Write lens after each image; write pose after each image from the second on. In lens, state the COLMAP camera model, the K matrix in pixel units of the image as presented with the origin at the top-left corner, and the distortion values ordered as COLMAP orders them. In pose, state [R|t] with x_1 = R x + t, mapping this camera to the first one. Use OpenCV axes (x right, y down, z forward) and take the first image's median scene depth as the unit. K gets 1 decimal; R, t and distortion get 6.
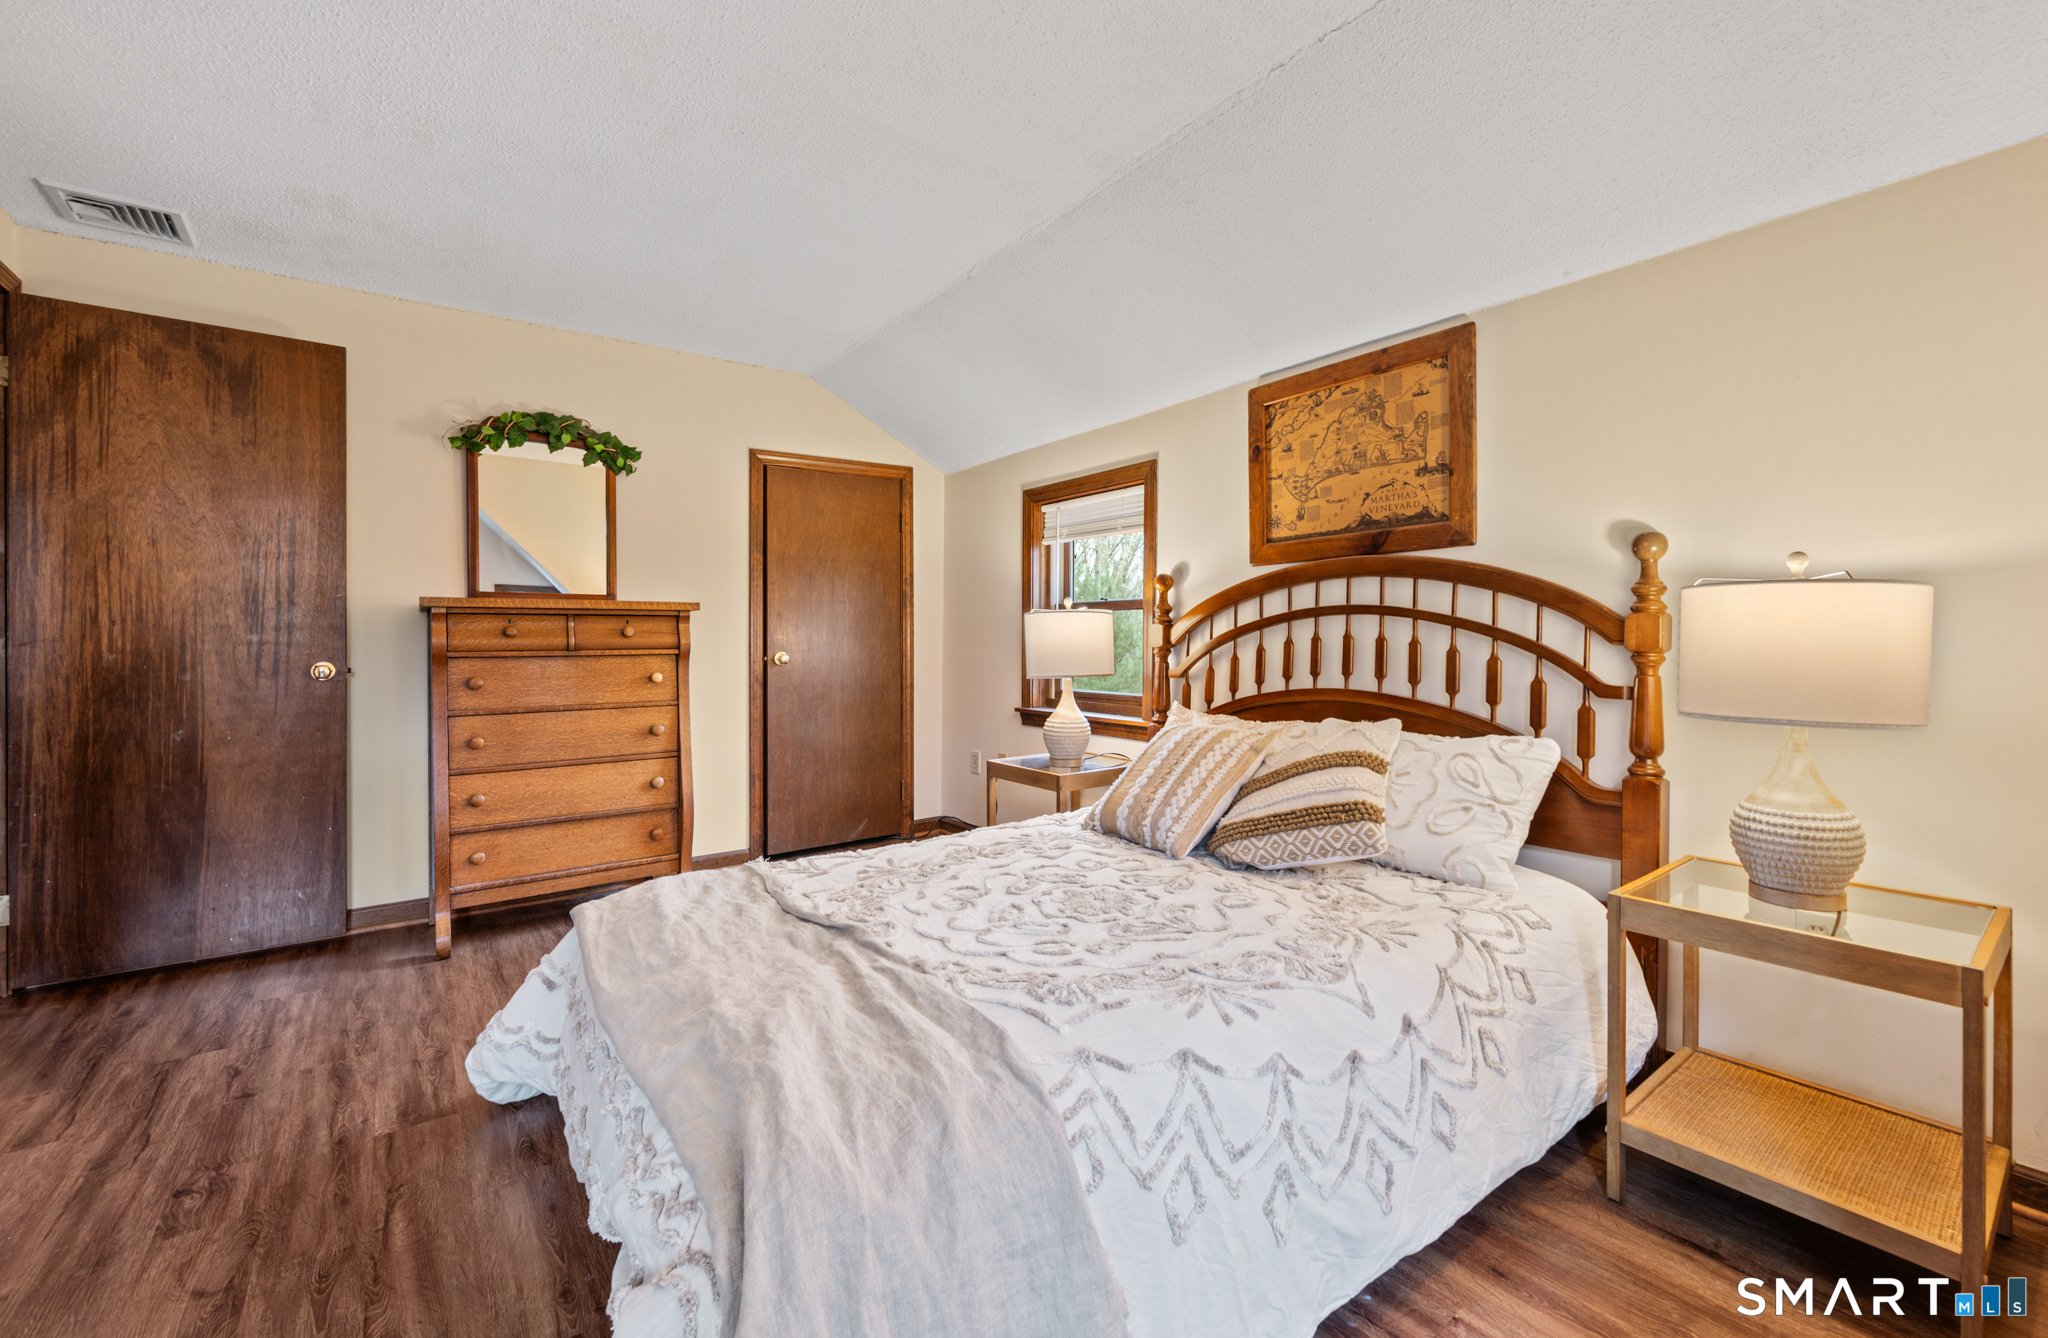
lens RADIAL K [[825.4, 0, 1024.4], [0, 825.4, 646.7], [0, 0, 1]] dist [-0.000101, 0.000005]
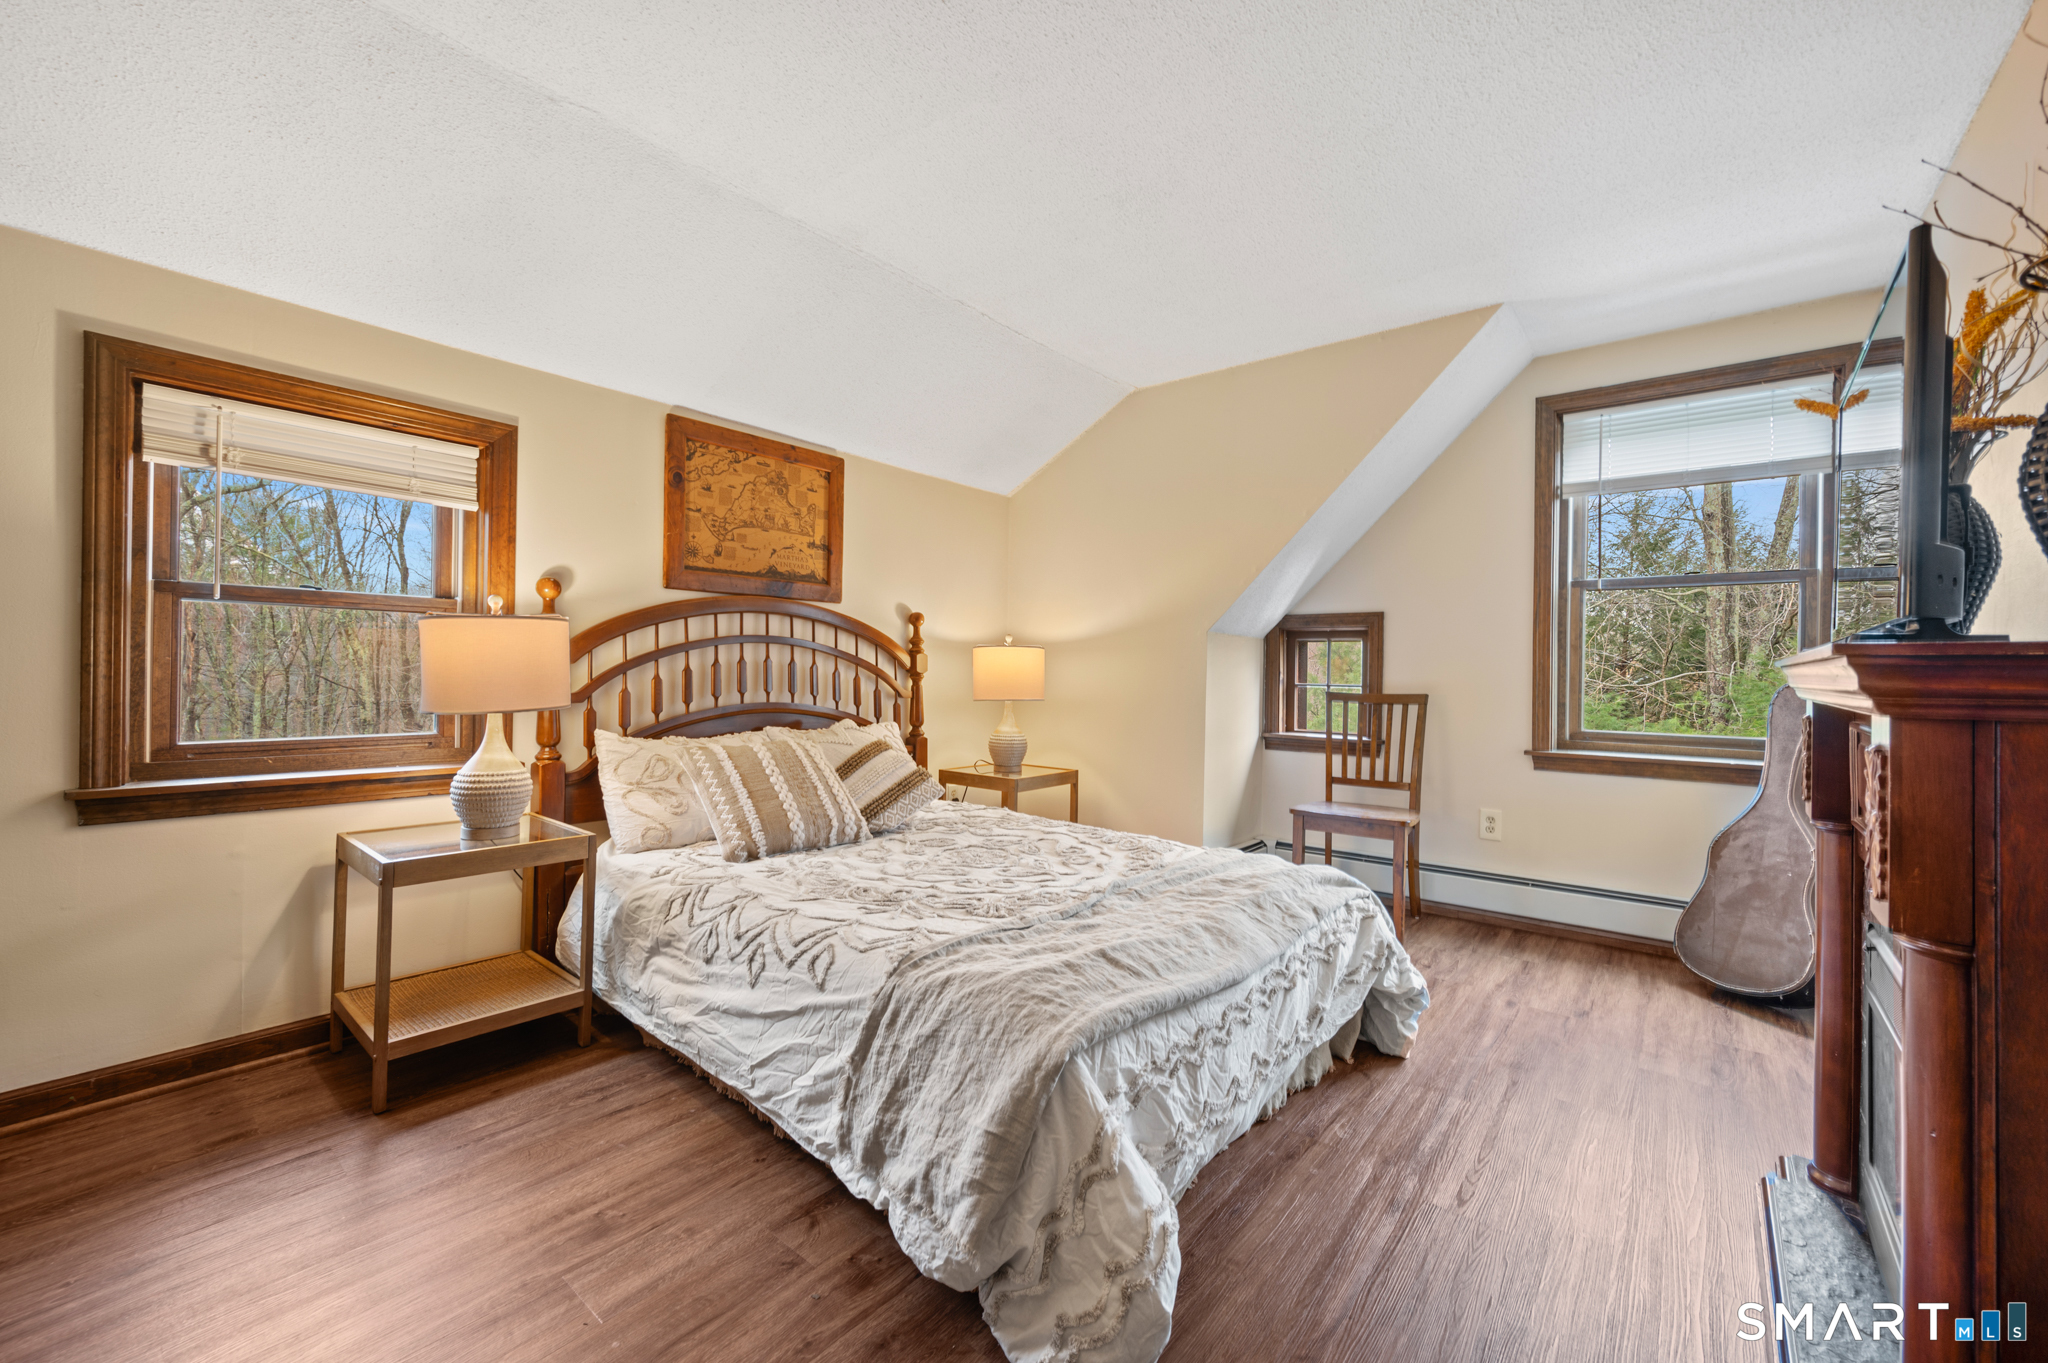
lens RADIAL K [[822.0, 0, 1028.2], [0, 822.0, 668.8], [0, 0, 1]] dist [0.000834, 0.000084]
pose [[-0.236757, -0.005440, 0.971554, -0.886467], [-0.017479, 0.999846, 0.001339, -0.008436], [-0.971412, -0.016665, -0.236815, 0.880125]]
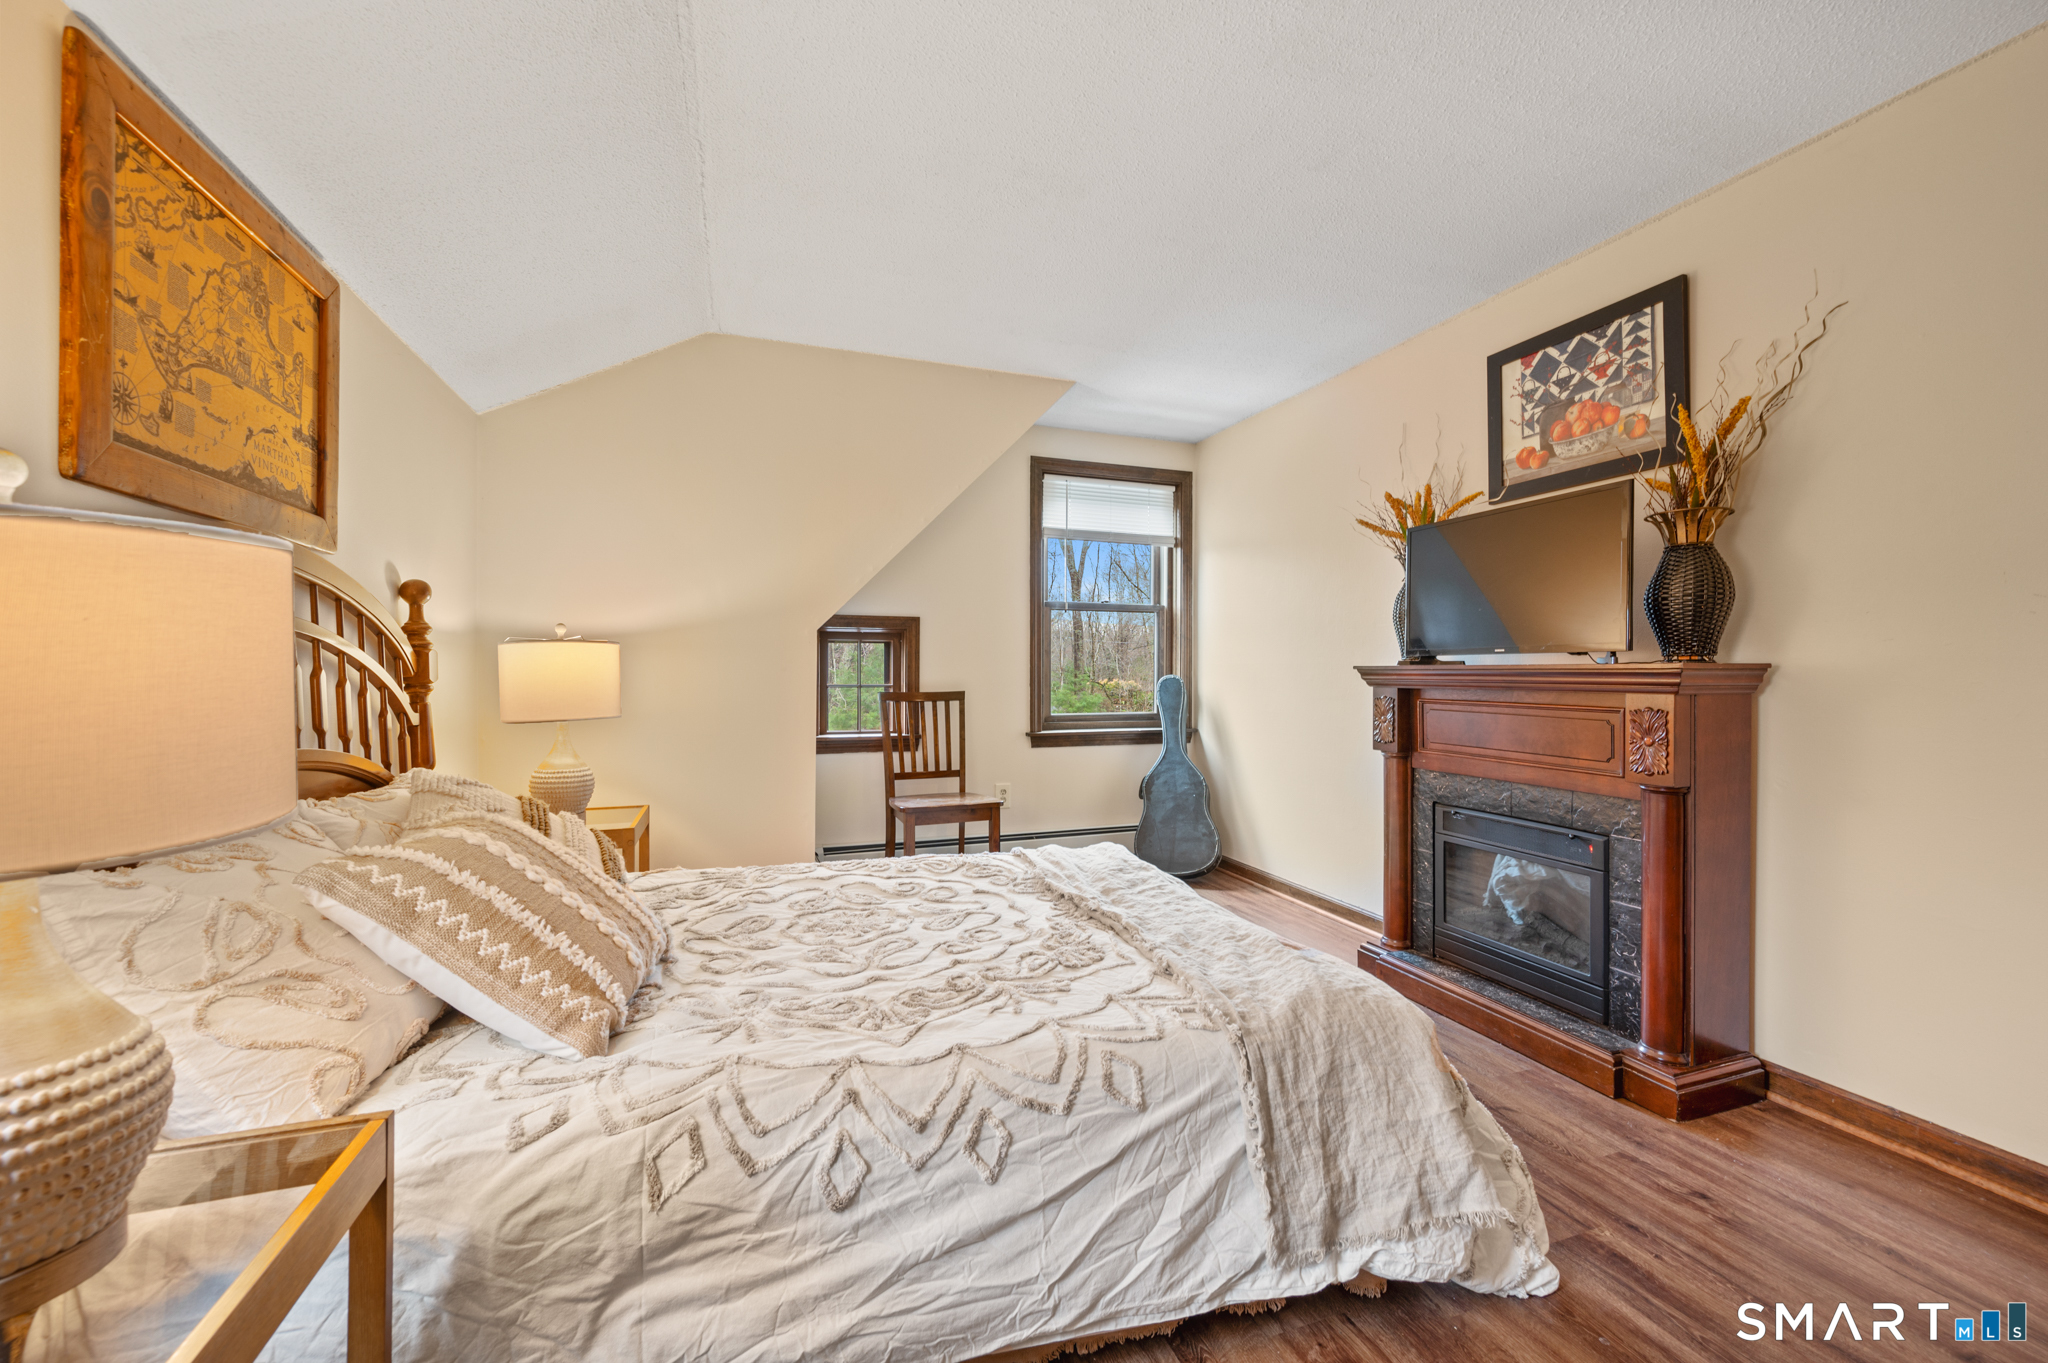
lens RADIAL K [[813.8, 0, 1032.1], [0, 813.8, 677.0], [0, 0, 1]] dist [-0.002625, 0.000000]
pose [[-0.958289, -0.007504, 0.285702, -0.298650], [-0.007041, 0.999972, 0.002648, -0.008296], [-0.285714, 0.000526, -0.958315, 1.354405]]
